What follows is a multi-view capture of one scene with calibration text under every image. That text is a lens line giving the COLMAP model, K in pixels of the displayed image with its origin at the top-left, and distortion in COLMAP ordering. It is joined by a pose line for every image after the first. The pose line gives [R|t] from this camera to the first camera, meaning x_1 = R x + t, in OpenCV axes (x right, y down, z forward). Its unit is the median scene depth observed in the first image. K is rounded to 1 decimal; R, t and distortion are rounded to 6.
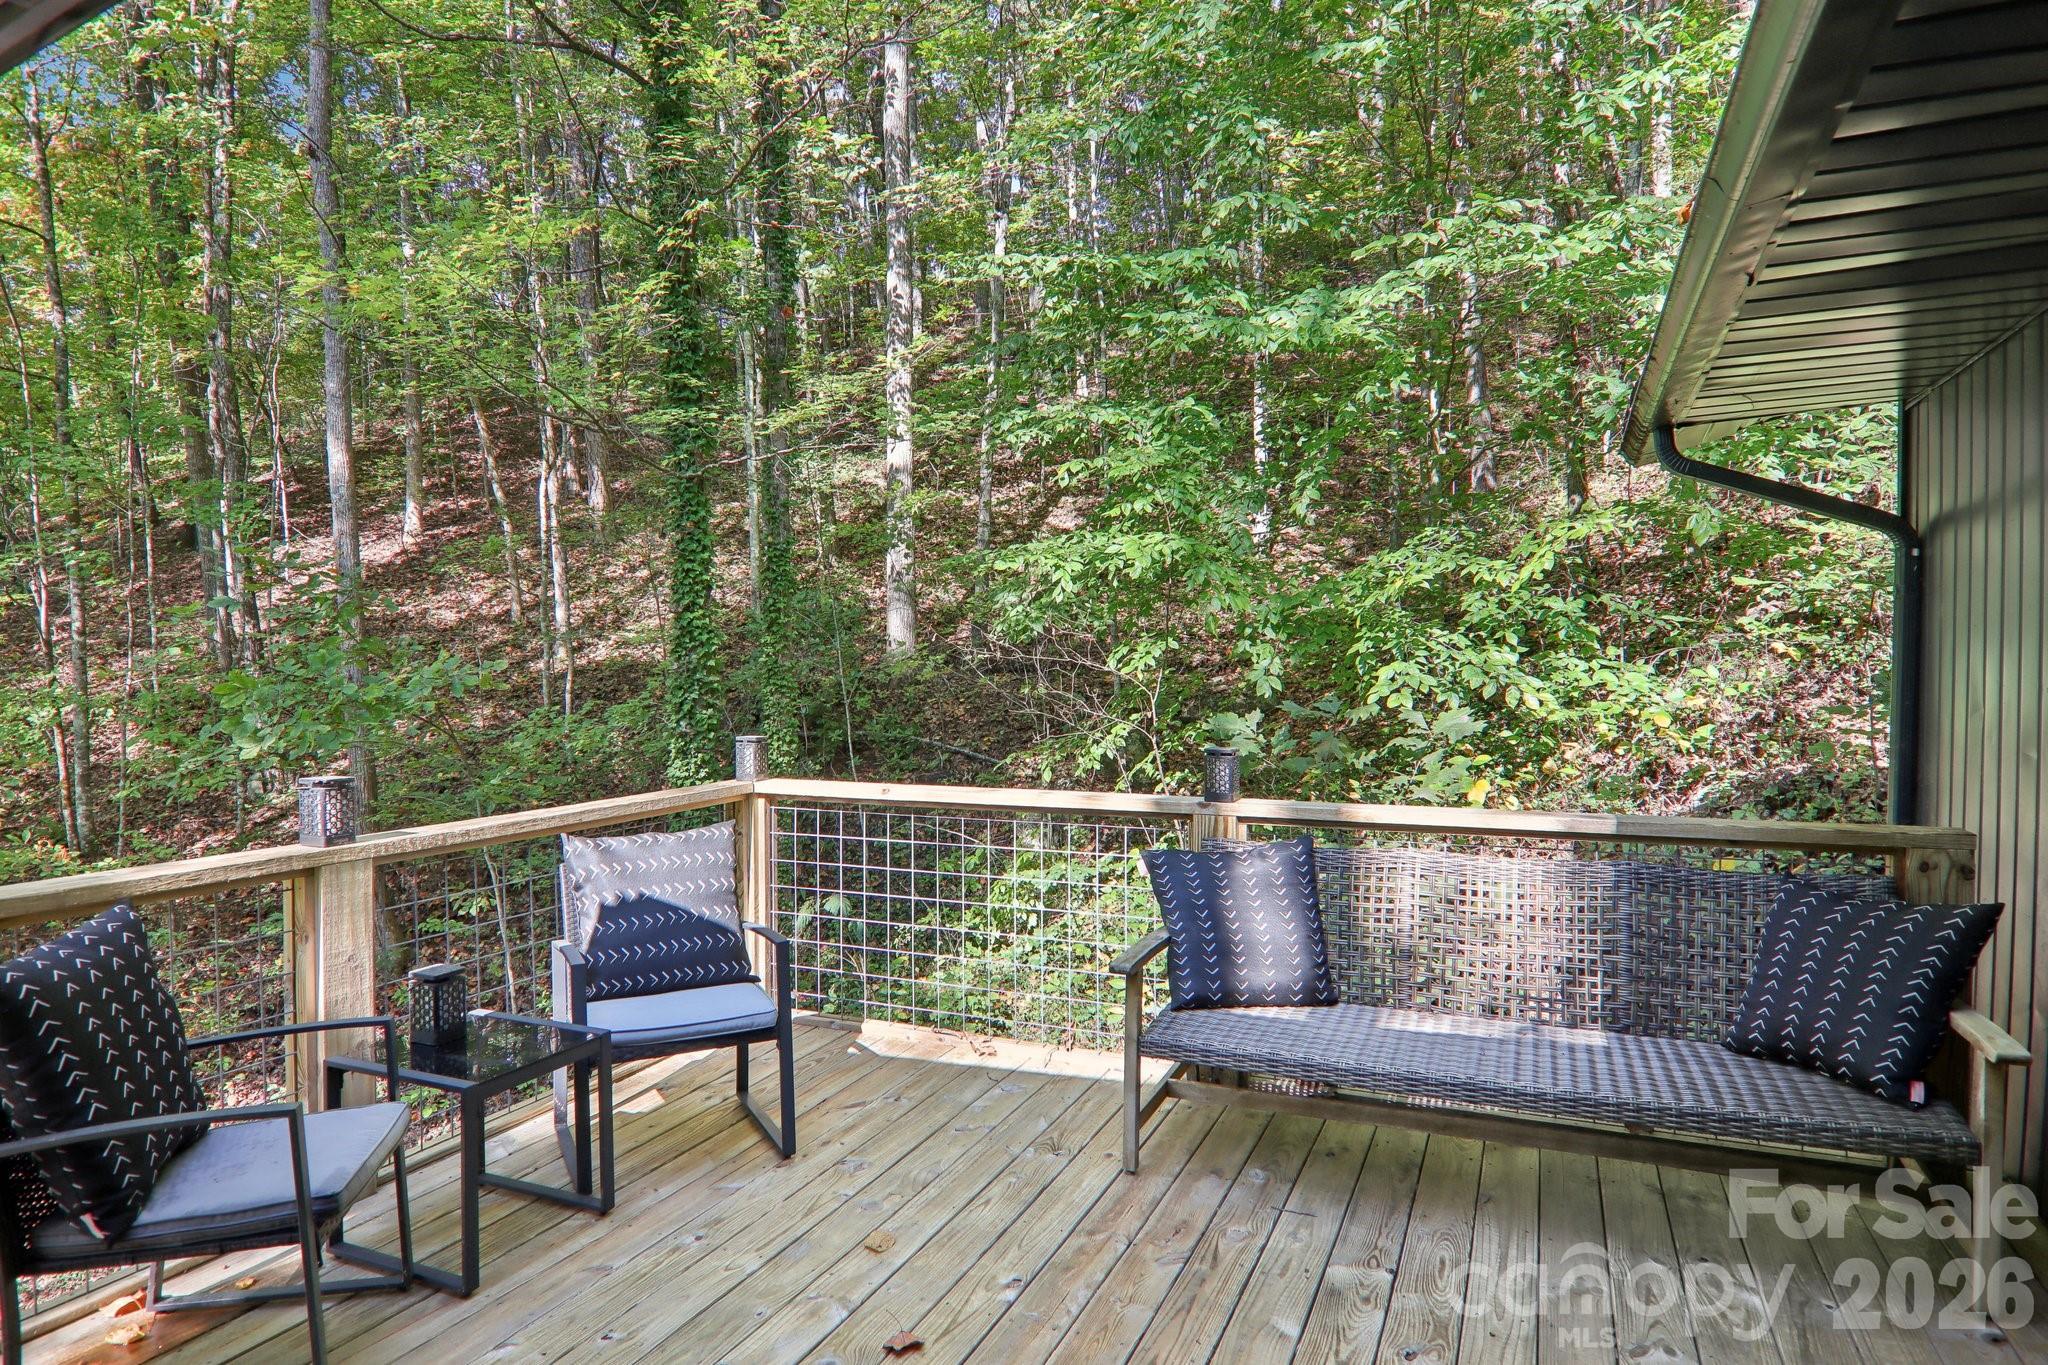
lens RADIAL K [[1169.8, 0, 1007.2], [0, 1169.8, 693.0], [0, 0, 1]] dist [0.005571, -0.012714]
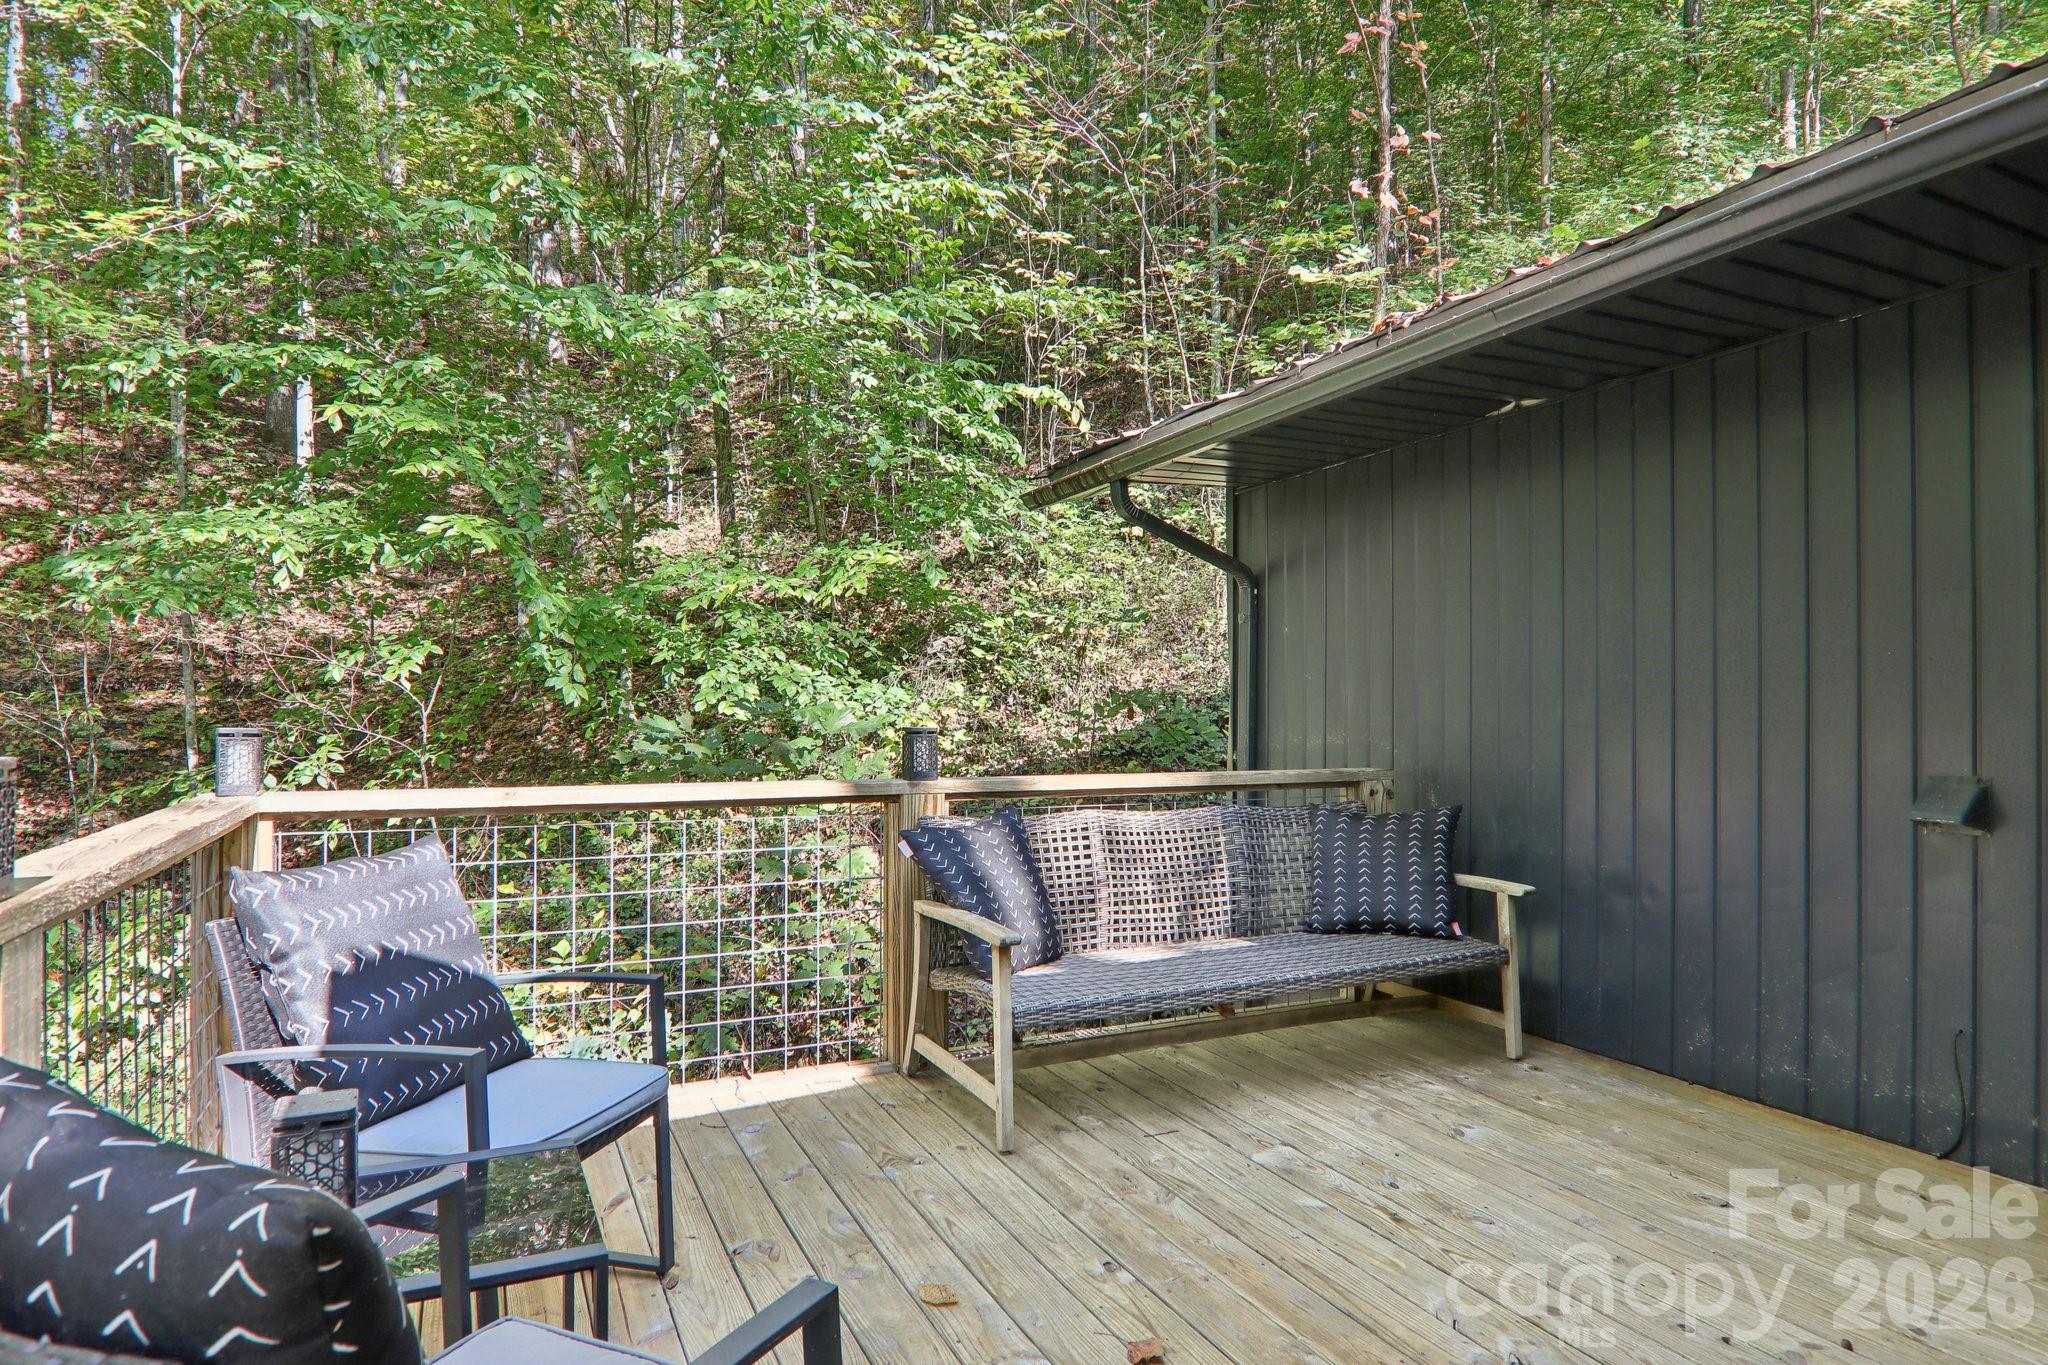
lens RADIAL K [[1169.8, 0, 1008.4], [0, 1169.8, 682.5], [0, 0, 1]] dist [0.005571, -0.012714]
pose [[0.658375, 0.021768, 0.752376, -0.575354], [0.011726, 0.999164, -0.039169, 0.055792], [-0.752599, 0.034610, 0.657569, 0.323154]]
